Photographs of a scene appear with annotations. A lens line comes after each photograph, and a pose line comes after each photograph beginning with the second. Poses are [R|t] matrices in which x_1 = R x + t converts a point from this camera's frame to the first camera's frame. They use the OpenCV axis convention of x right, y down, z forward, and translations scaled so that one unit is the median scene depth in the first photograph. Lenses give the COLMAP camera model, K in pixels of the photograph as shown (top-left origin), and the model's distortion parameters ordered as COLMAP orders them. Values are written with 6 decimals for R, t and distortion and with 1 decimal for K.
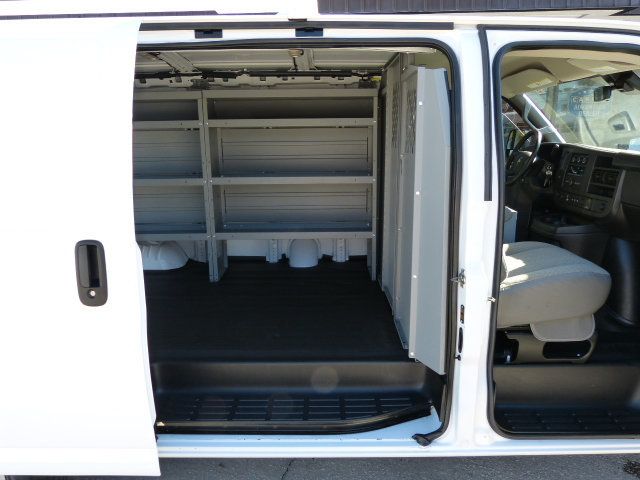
lens RADIAL K [[481.8, 0, 320.5], [0, 481.8, 244.6], [0, 0, 1]] dist [-0.030368, 0.016399]
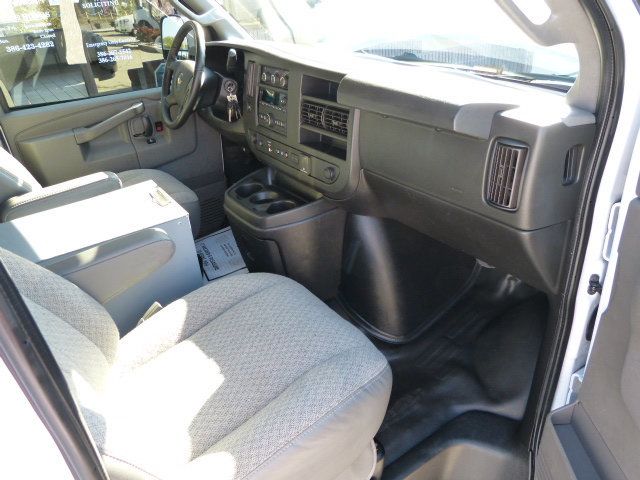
lens RADIAL K [[481.8, 0, 320.5], [0, 481.8, 244.6], [0, 0, 1]] dist [-0.030368, 0.016399]
pose [[0.823725, -0.311138, 0.473994, 0.232916], [0.184233, 0.937498, 0.295223, -0.135846], [-0.536223, -0.155857, 0.829562, 0.425595]]
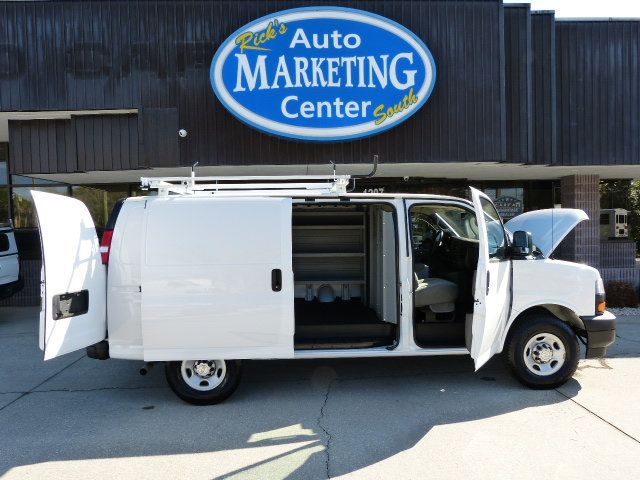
lens RADIAL K [[481.8, 0, 320.5], [0, 481.8, 244.6], [0, 0, 1]] dist [-0.030368, 0.016399]
pose [[0.998704, -0.002253, 0.050855, -0.185104], [0.011732, 0.982311, -0.186890, 0.210694], [-0.049534, 0.187245, 0.981064, -1.040181]]
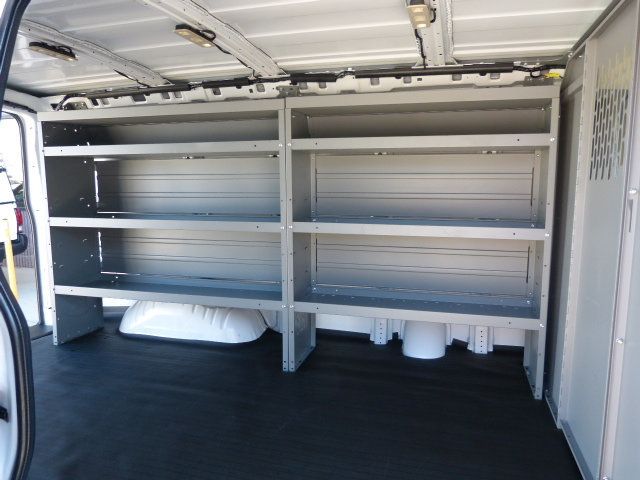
lens RADIAL K [[481.8, 0, 320.5], [0, 481.8, 244.6], [0, 0, 1]] dist [-0.030368, 0.016399]
pose [[0.962832, 0.045885, -0.266174, -0.001568], [-0.068931, 0.994576, -0.077893, -0.057658], [0.261156, 0.093345, 0.960773, 0.358460]]
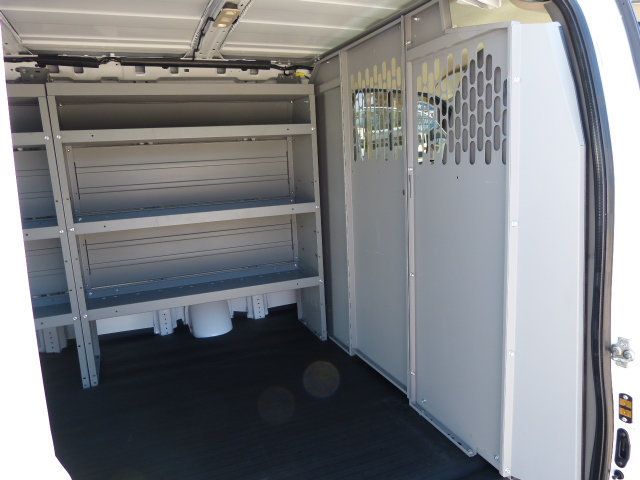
lens RADIAL K [[481.8, 0, 320.5], [0, 481.8, 244.6], [0, 0, 1]] dist [-0.030368, 0.016399]
pose [[0.923129, -0.105518, 0.369728, -0.168033], [0.122224, 0.992259, -0.021984, -0.061929], [-0.364546, 0.065484, 0.928880, 0.321407]]
